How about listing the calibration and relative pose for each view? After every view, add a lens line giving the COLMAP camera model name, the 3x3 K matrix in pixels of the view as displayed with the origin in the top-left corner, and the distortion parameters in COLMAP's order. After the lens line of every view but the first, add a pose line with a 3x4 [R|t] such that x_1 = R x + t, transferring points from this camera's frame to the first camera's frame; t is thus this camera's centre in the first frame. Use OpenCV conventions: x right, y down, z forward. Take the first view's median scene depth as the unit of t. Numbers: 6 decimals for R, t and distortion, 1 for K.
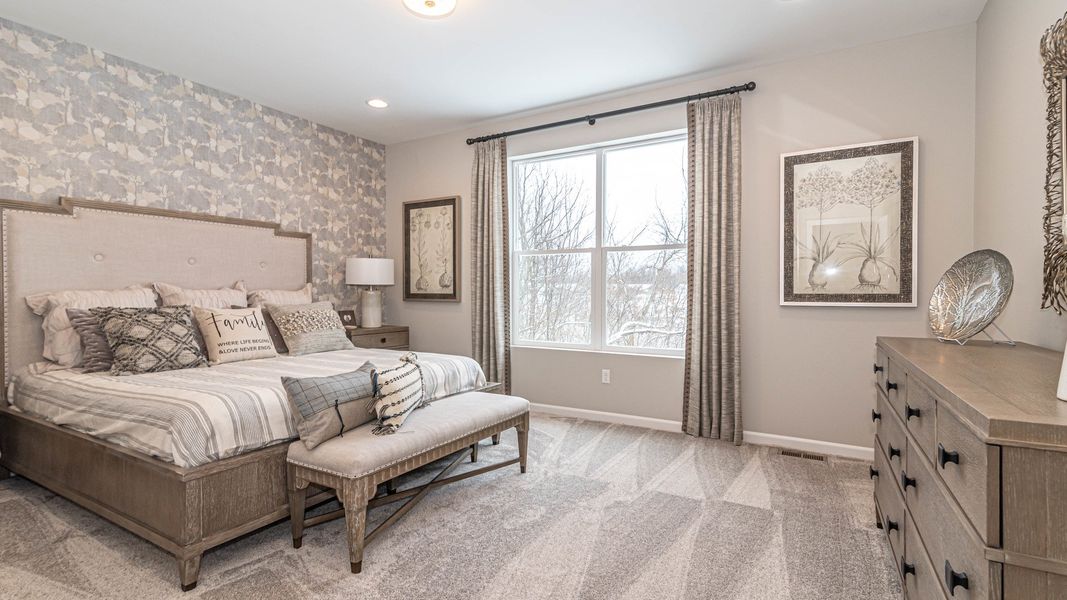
lens RADIAL K [[480.8, 0, 538.9], [0, 480.8, 296.0], [0, 0, 1]] dist [-0.000695, -0.000061]
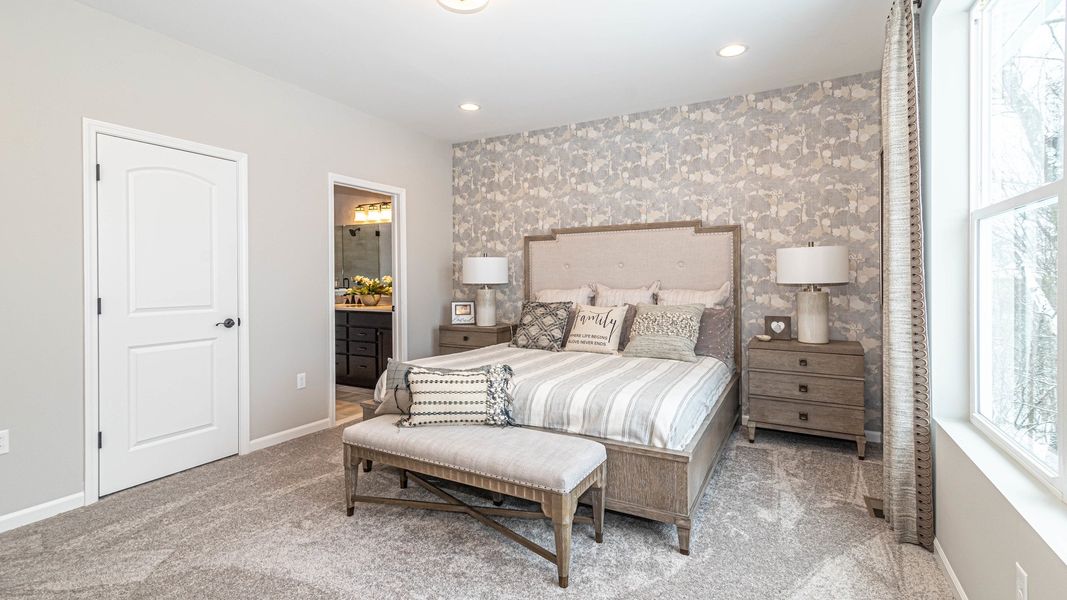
lens RADIAL K [[480.8, 0, 544.2], [0, 480.8, 280.6], [0, 0, 1]] dist [-0.000695, -0.000061]
pose [[0.048756, -0.025871, -0.998476, 0.387816], [-0.017898, 0.999481, -0.026771, -0.000354], [0.998650, 0.019176, 0.048268, 0.649419]]
